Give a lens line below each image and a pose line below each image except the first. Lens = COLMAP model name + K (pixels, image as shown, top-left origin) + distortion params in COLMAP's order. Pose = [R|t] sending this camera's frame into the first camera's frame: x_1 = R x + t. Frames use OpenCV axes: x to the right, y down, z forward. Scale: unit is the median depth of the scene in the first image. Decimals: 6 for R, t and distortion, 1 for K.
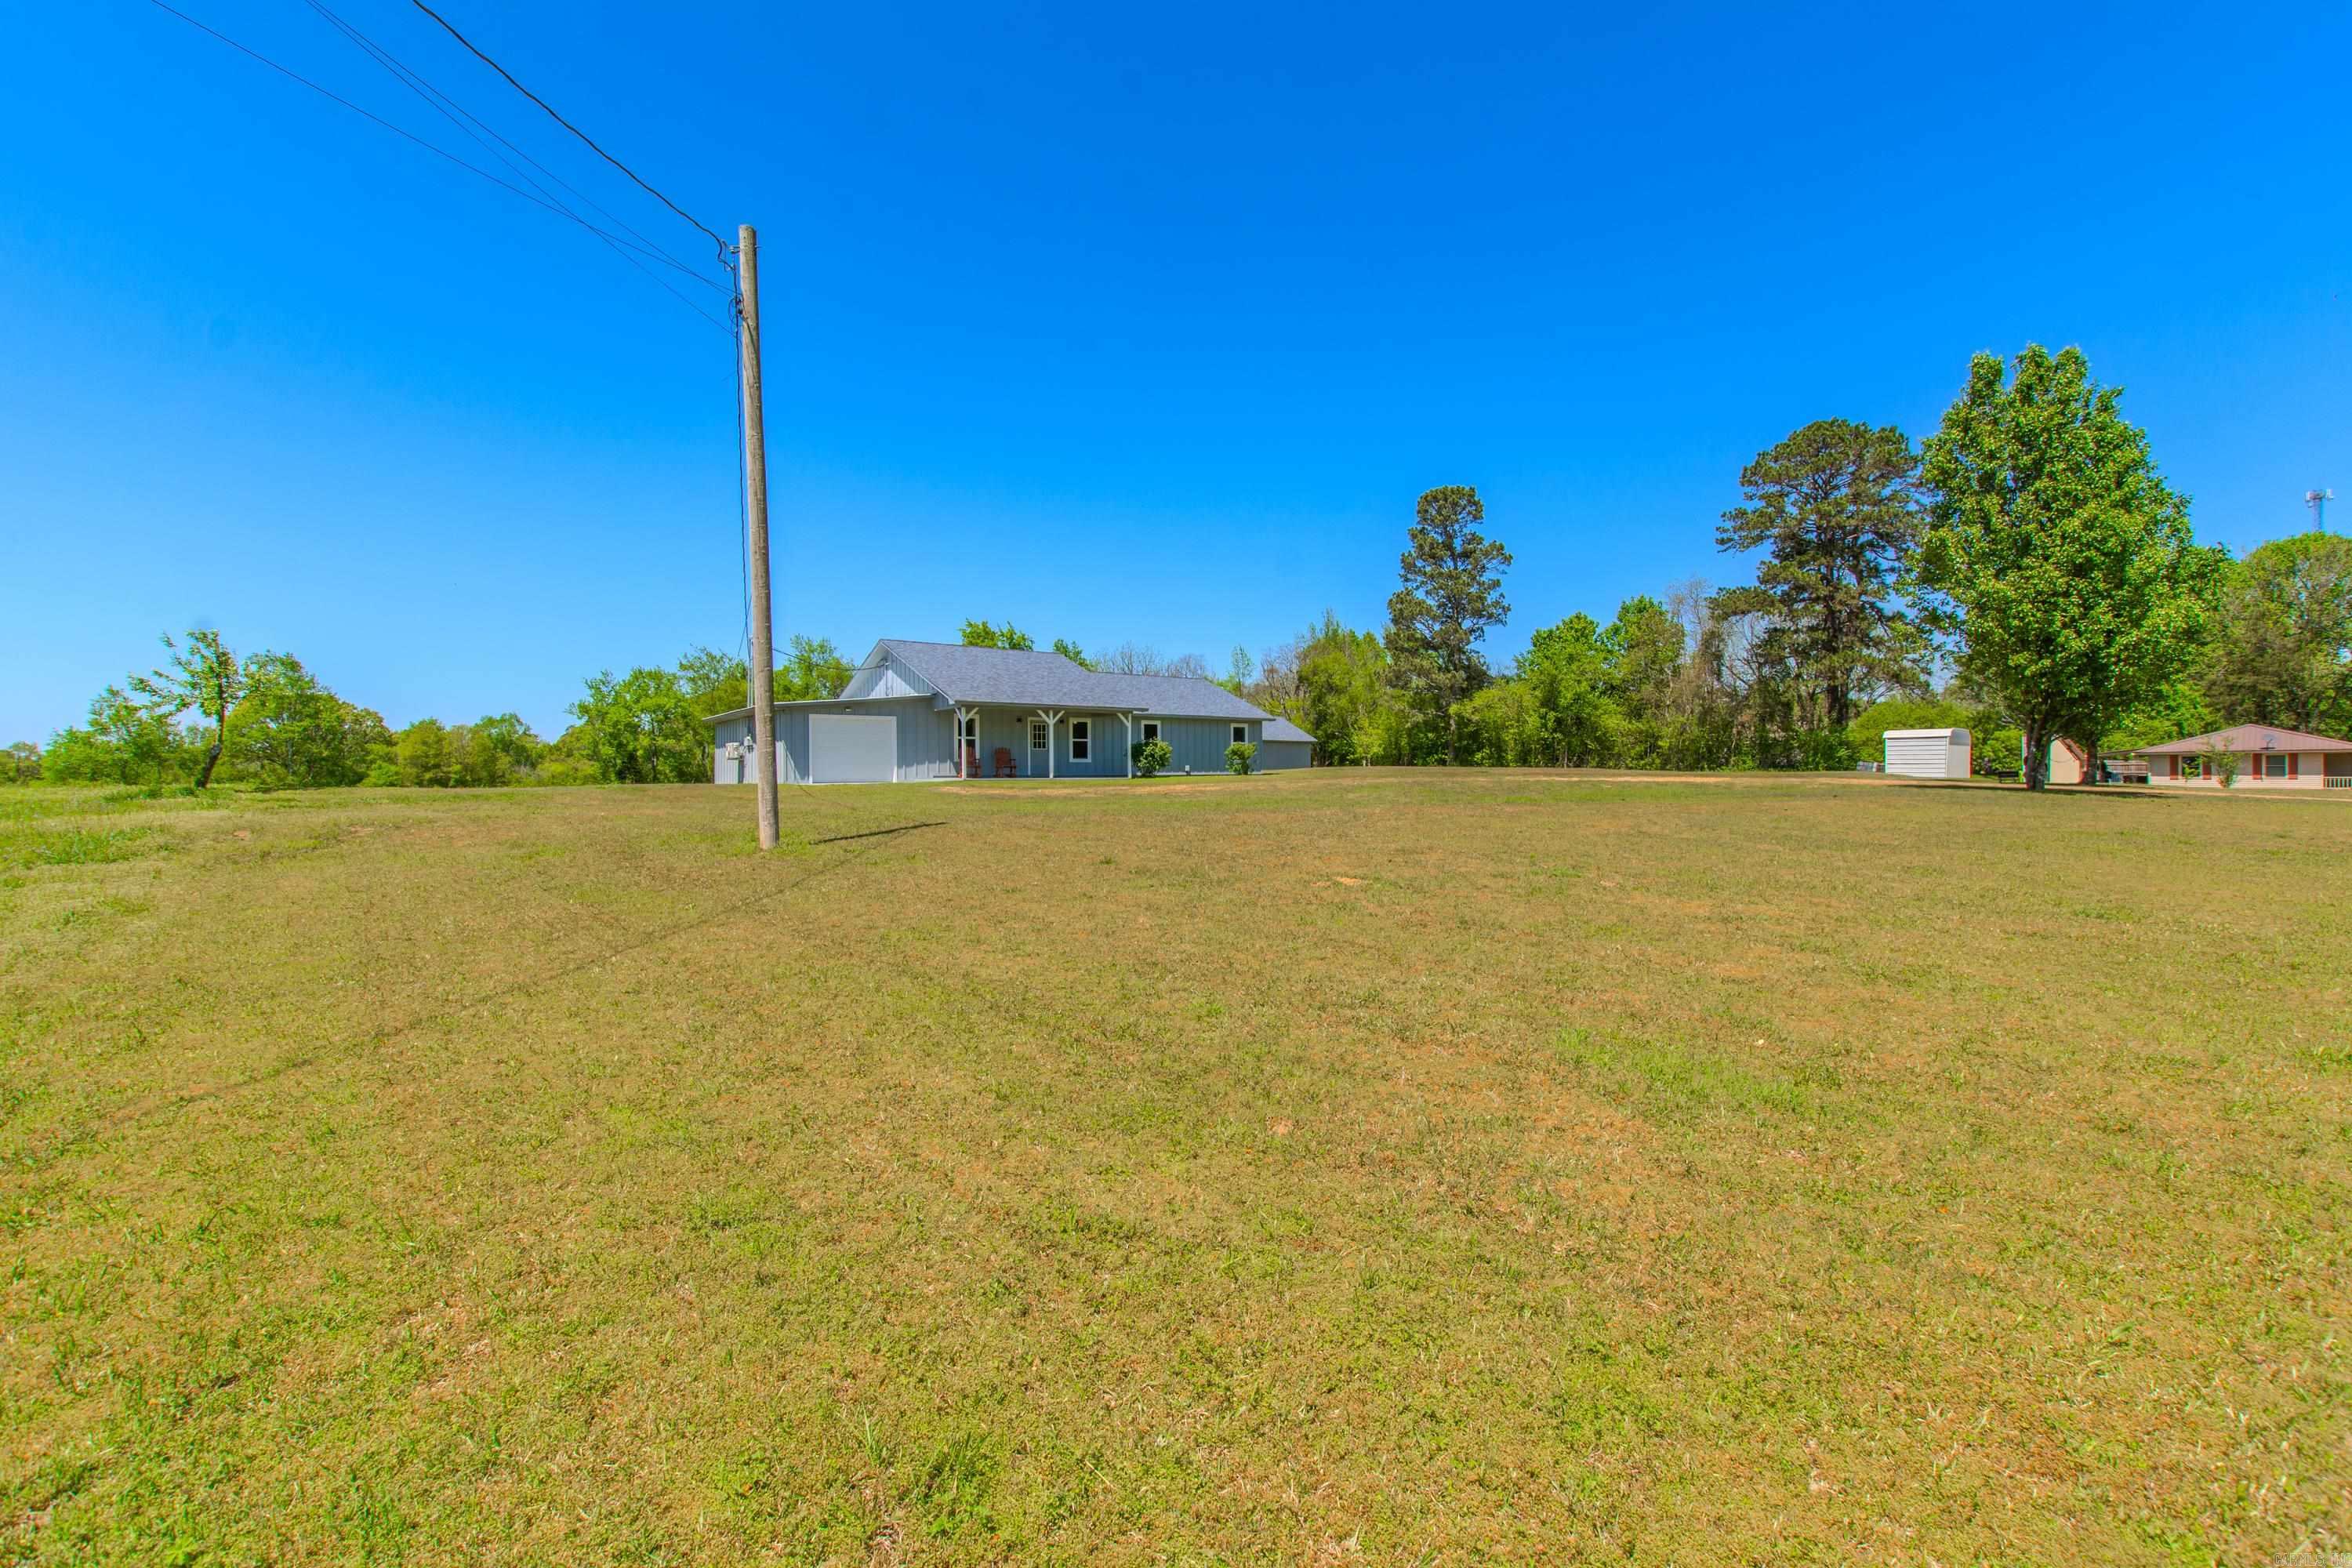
lens RADIAL K [[1040.8, 0, 1183.4], [0, 1040.8, 781.8], [0, 0, 1]] dist [0.011995, -0.005187]
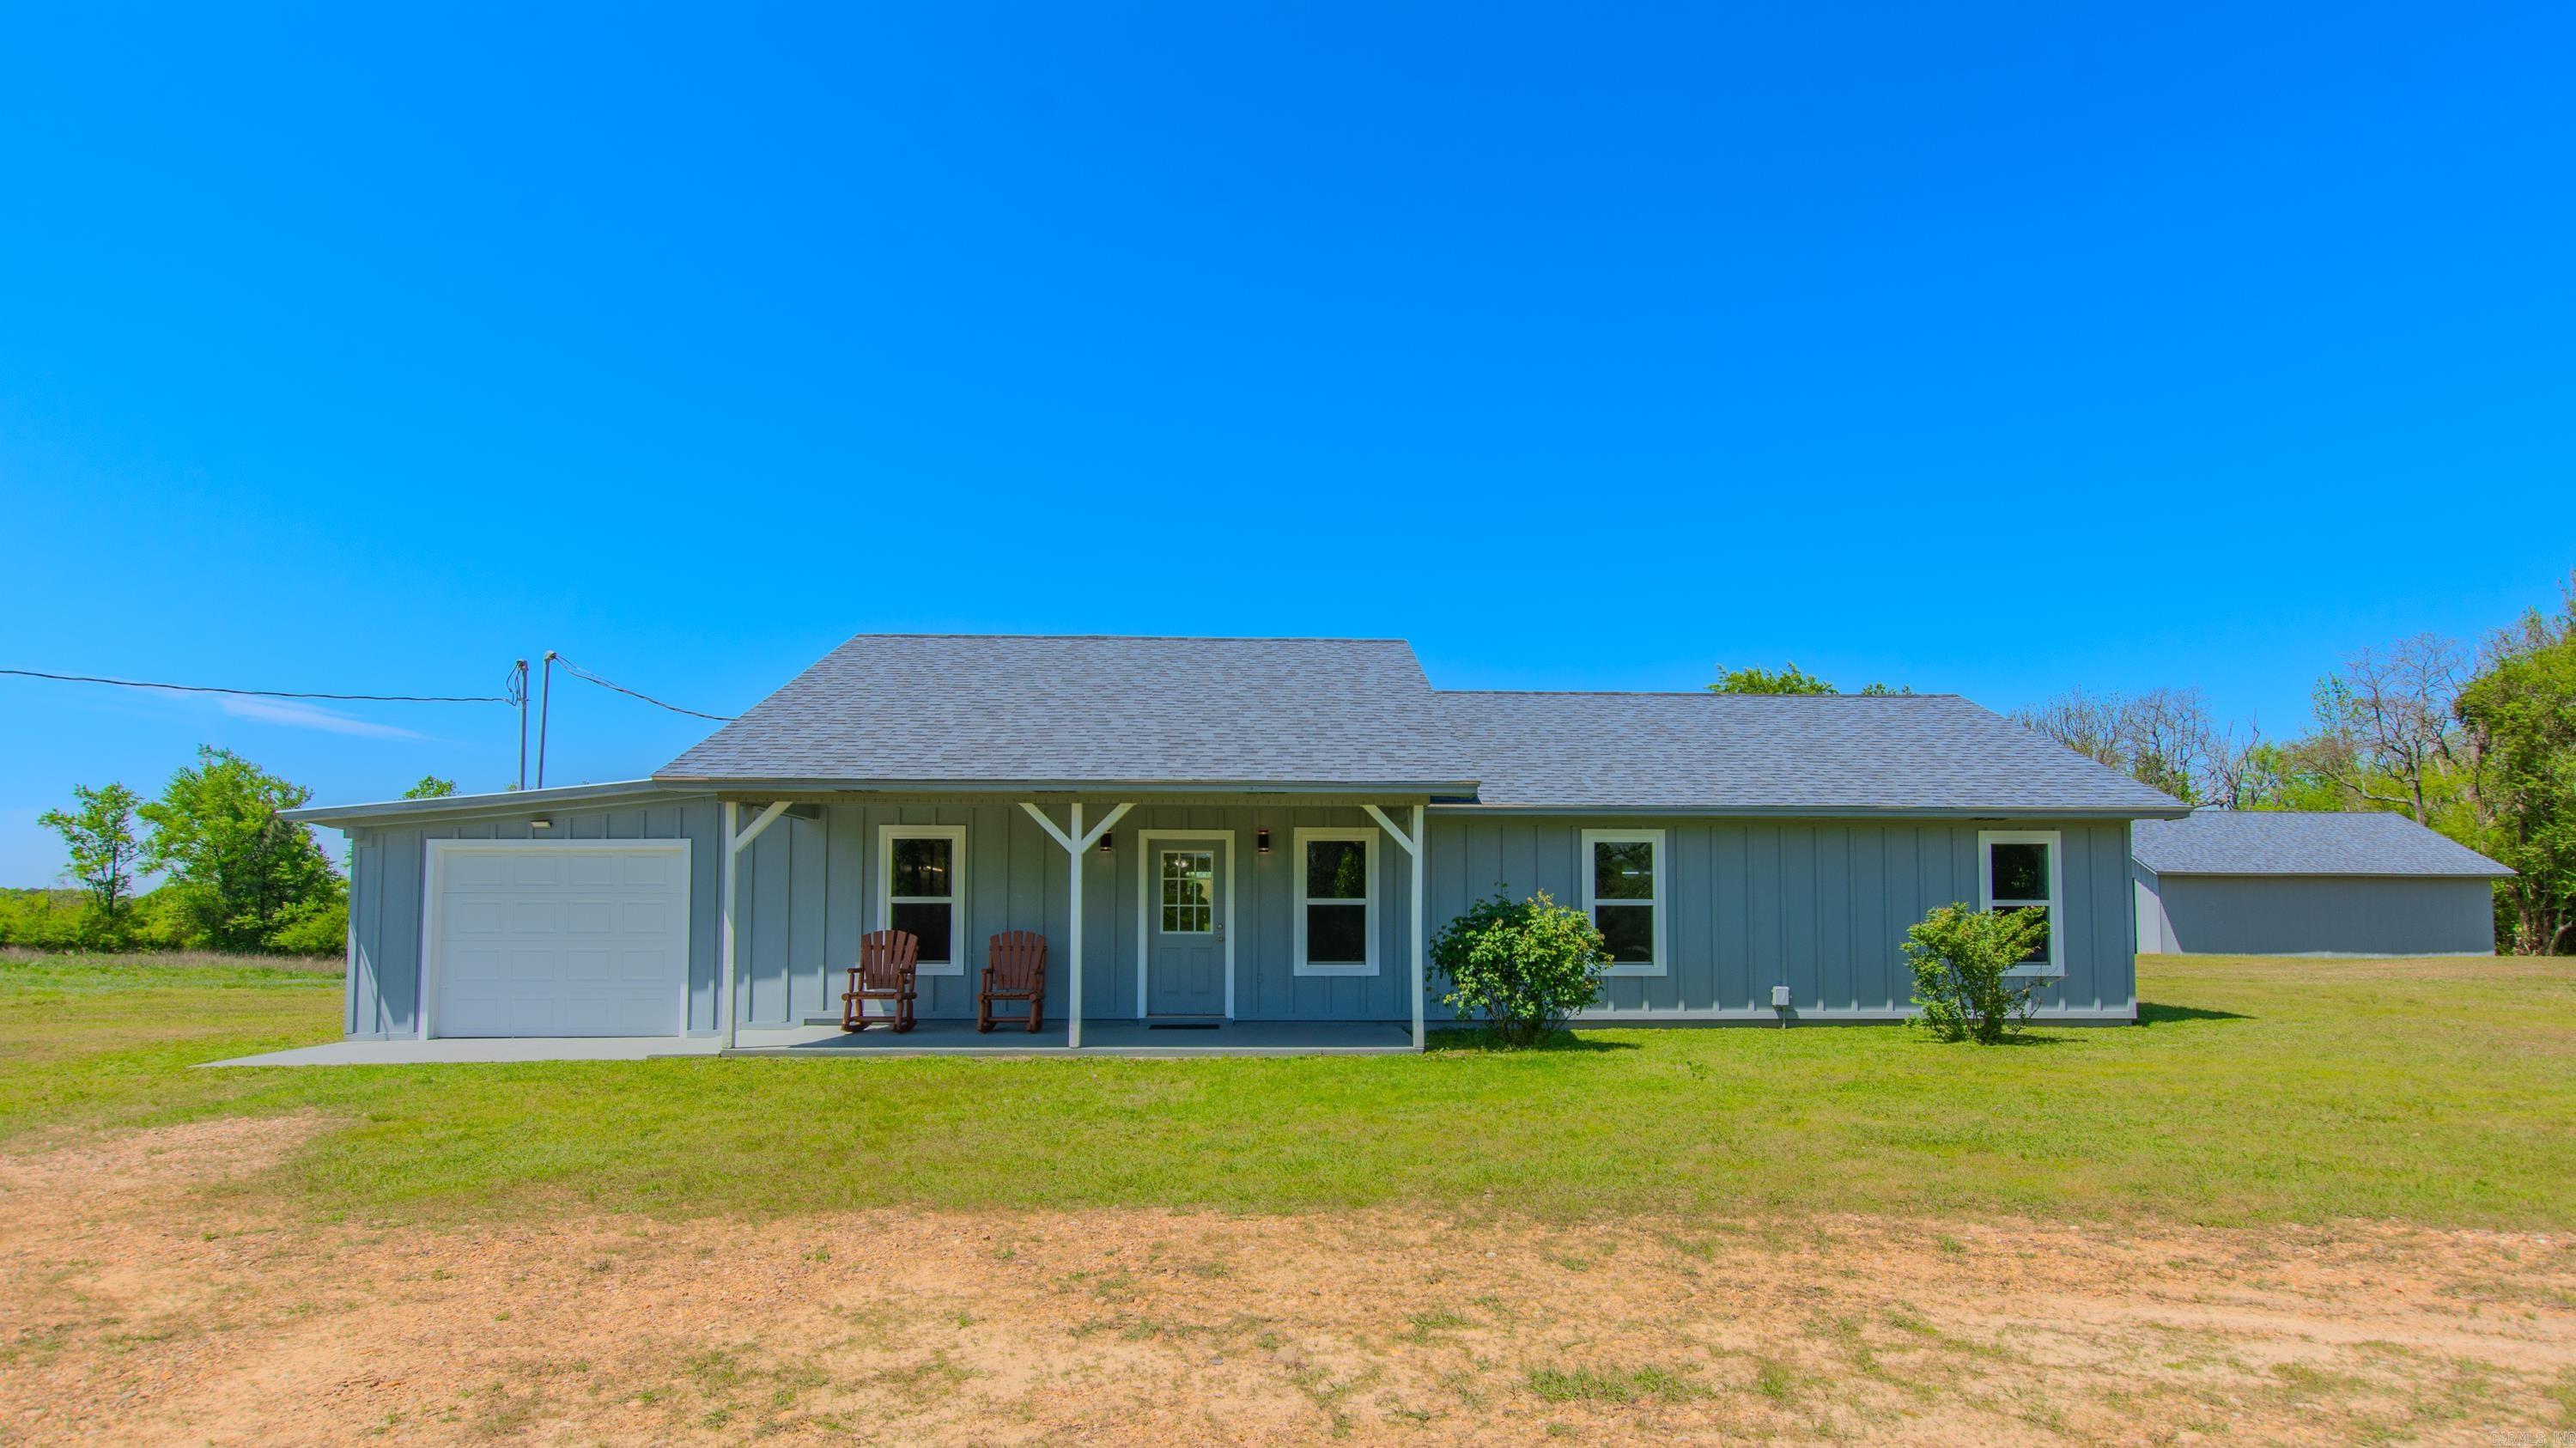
lens RADIAL K [[1530.4, 0, 1203.8], [0, 1530.4, 848.5], [0, 0, 1]] dist [-0.007040, 0.003080]
pose [[0.815912, -0.023246, -0.577708, 0.124524], [-0.009451, 0.998522, -0.053527, -0.031173], [0.578098, 0.049133, 0.814486, 0.614284]]
